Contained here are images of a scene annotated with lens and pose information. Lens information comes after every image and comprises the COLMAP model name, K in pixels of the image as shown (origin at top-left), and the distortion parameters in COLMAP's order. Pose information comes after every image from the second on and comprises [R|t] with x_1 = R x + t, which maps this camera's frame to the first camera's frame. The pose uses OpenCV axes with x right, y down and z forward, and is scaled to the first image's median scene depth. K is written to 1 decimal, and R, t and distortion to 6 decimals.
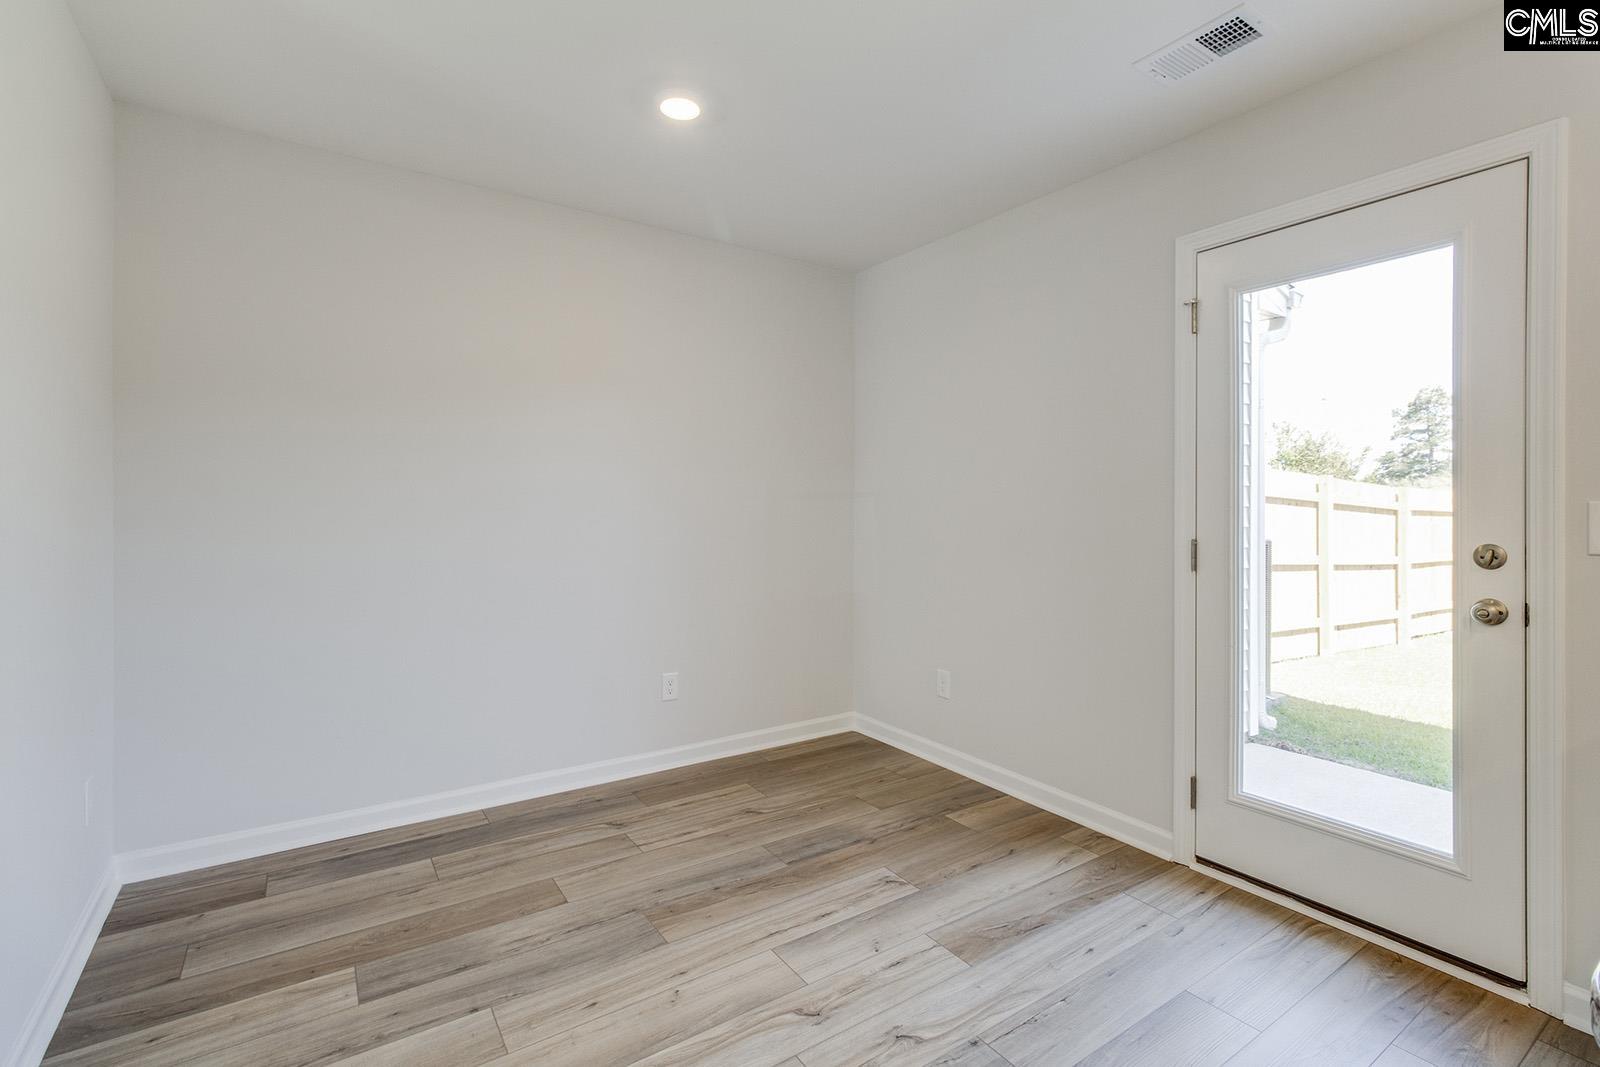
lens RADIAL K [[739.0, 0, 819.4], [0, 739.0, 510.1], [0, 0, 1]] dist [0.008327, -0.001430]
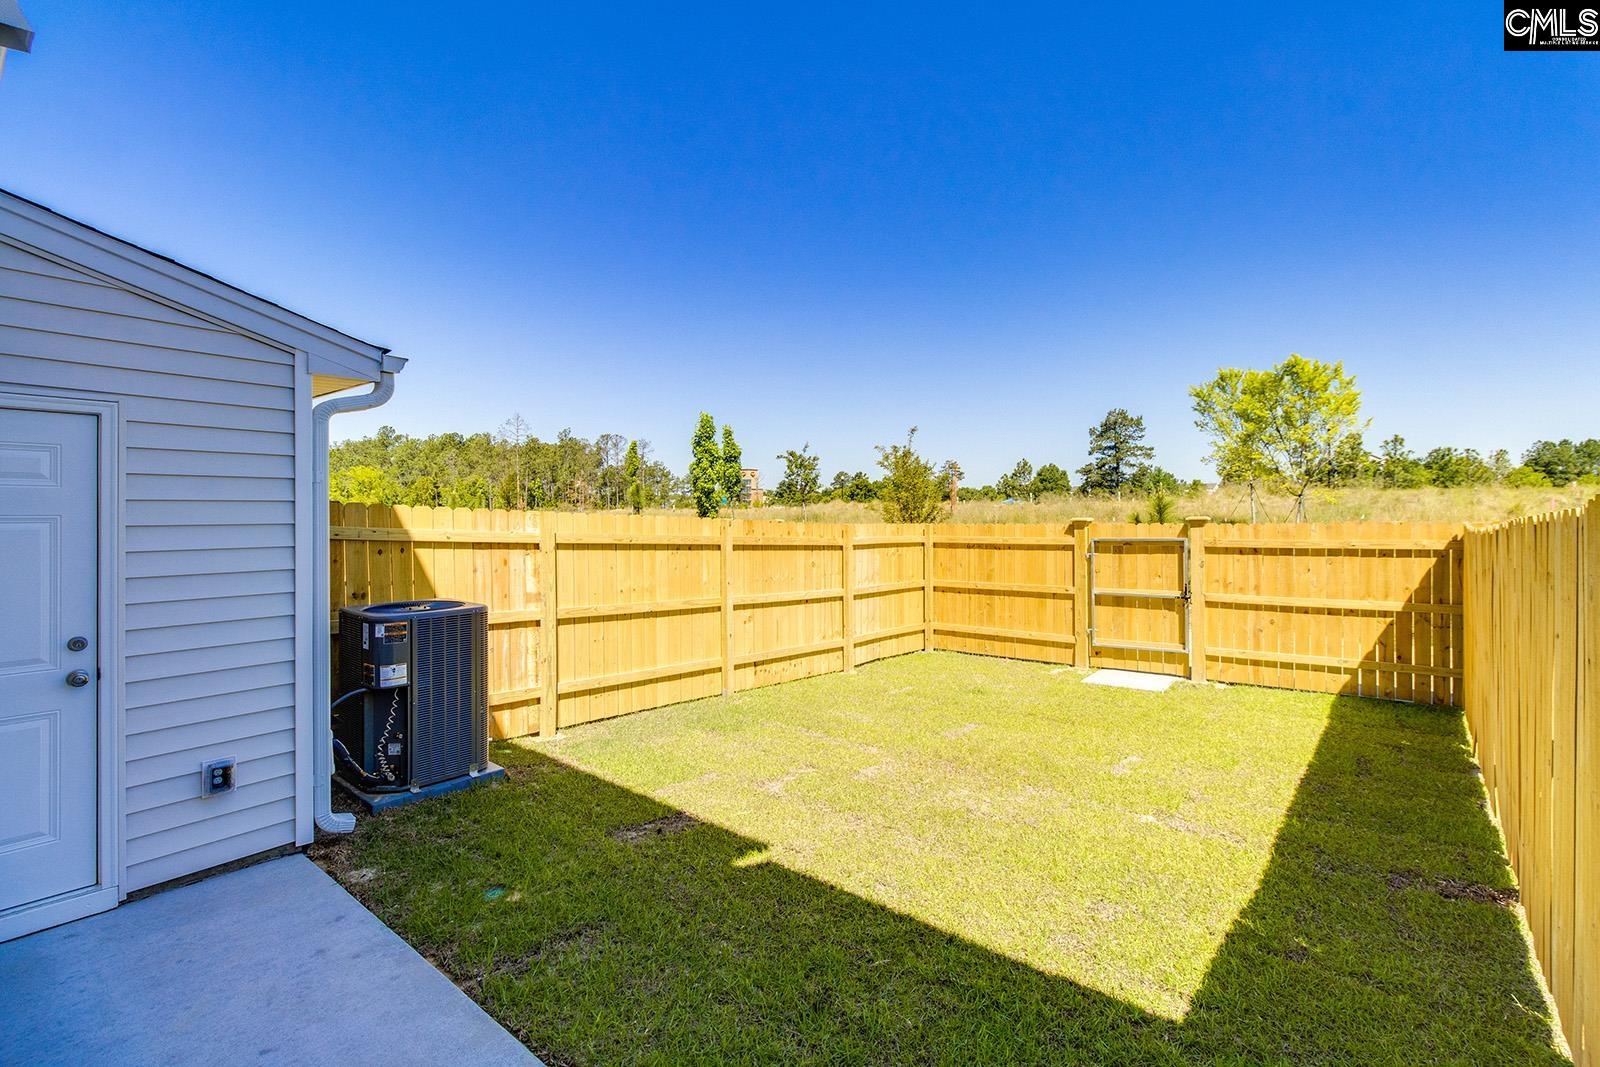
lens RADIAL K [[739.0, 0, 819.4], [0, 739.0, 510.1], [0, 0, 1]] dist [0.008327, -0.001430]
pose [[0.960664, -0.002358, 0.277702, 0.456701], [0.003616, 0.999985, -0.004019, -0.048265], [-0.277688, 0.004865, 0.960659, -0.020898]]
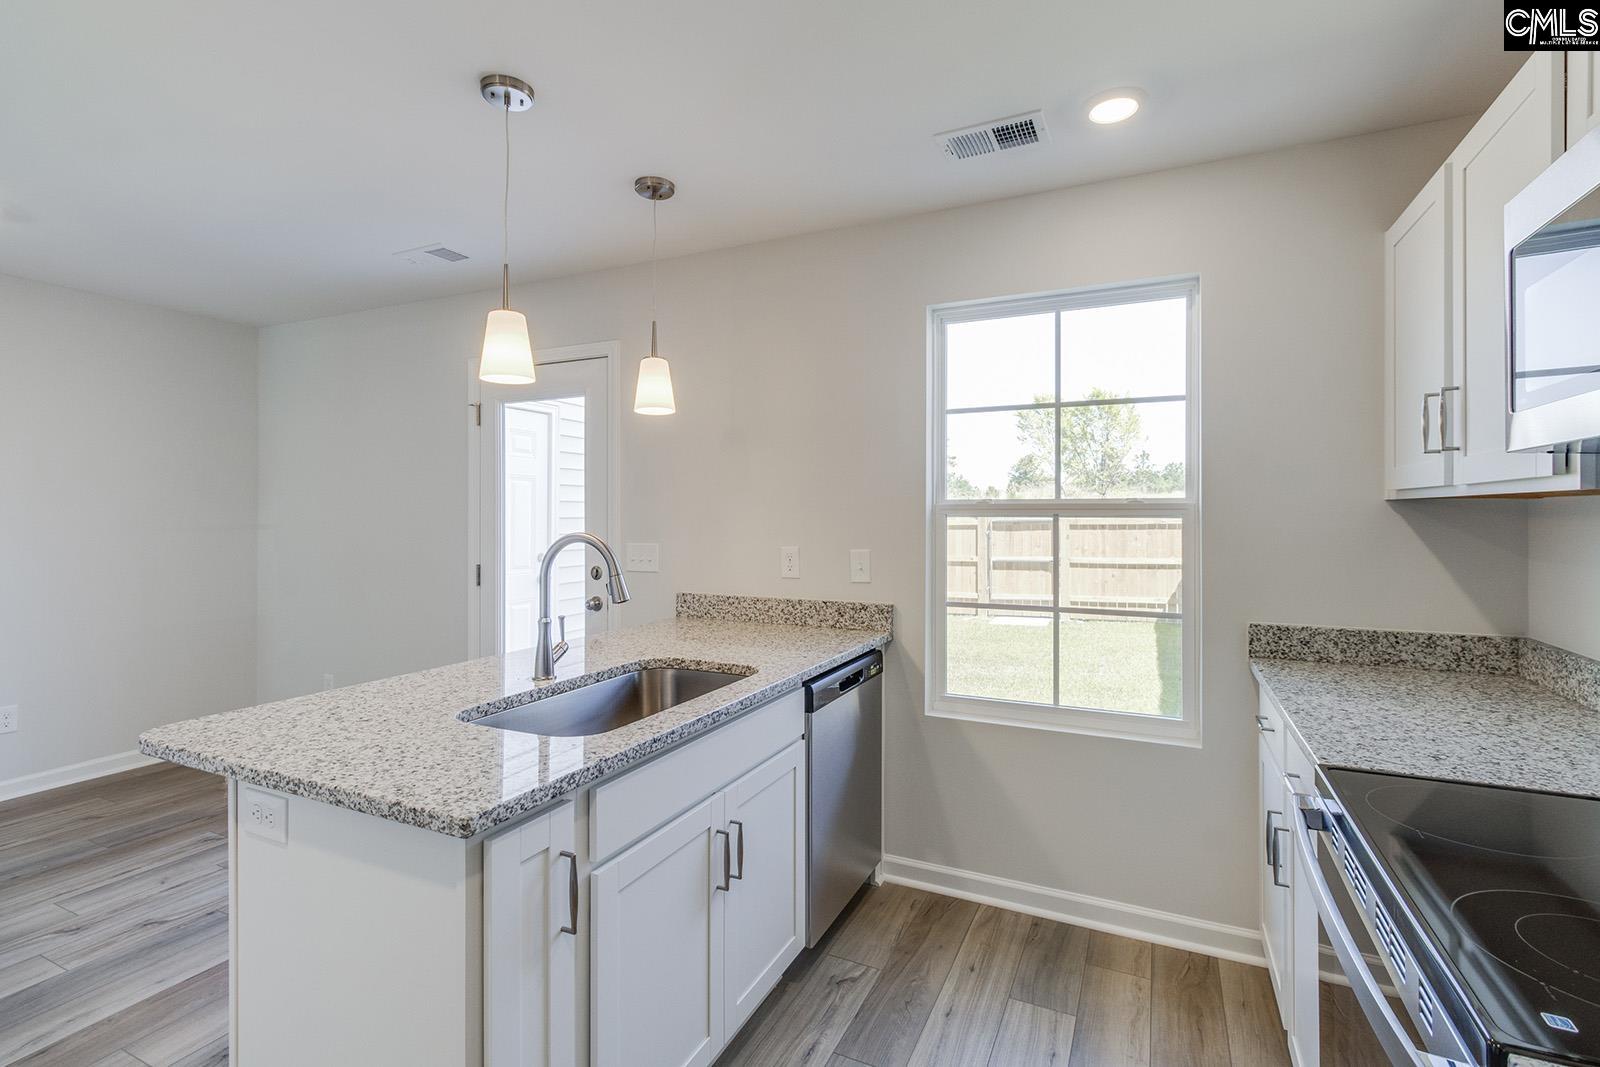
lens RADIAL K [[736.4, 0, 814.9], [0, 736.4, 512.7], [0, 0, 1]] dist [0.002140, 0.000342]
pose [[0.865439, 0.000991, 0.501013, 0.102409], [0.001833, 0.999985, -0.005145, -0.016302], [-0.501010, 0.005371, 0.865425, -0.180030]]
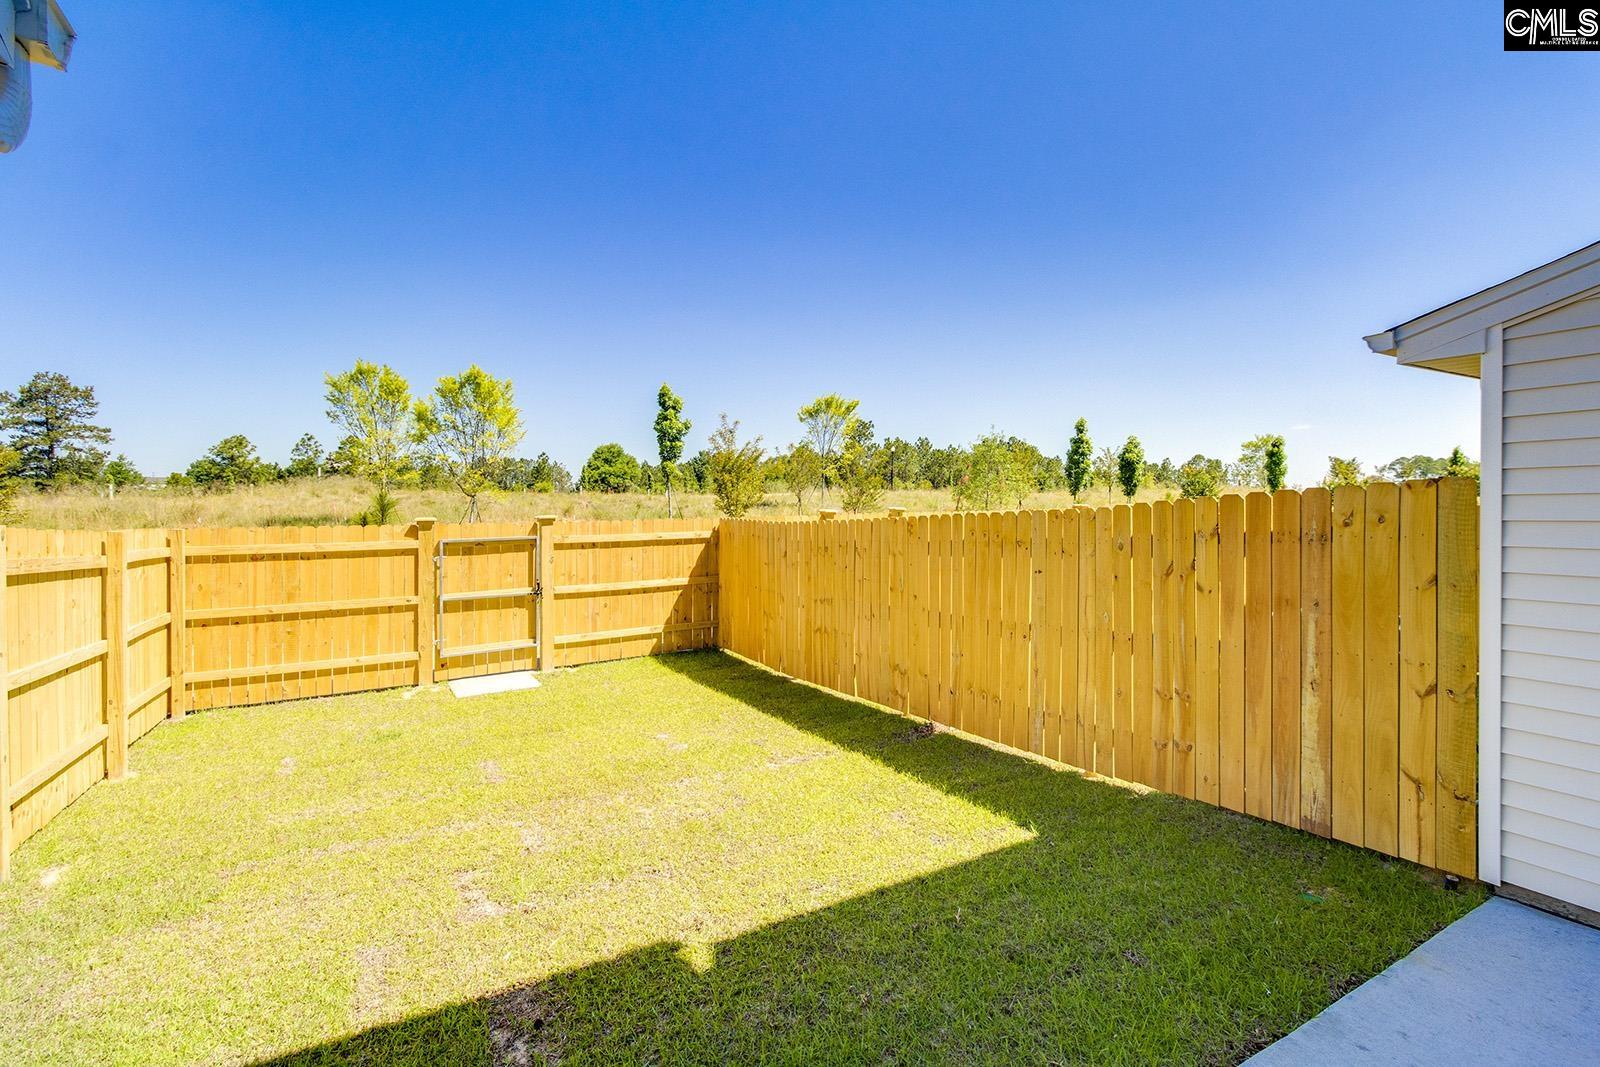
lens RADIAL K [[736.4, 0, 814.9], [0, 736.4, 512.7], [0, 0, 1]] dist [0.002140, 0.000342]
pose [[0.074865, -0.005488, 0.997179, 0.192817], [0.002307, 0.999983, 0.005331, -0.050716], [-0.997191, 0.001901, 0.074877, 0.347543]]
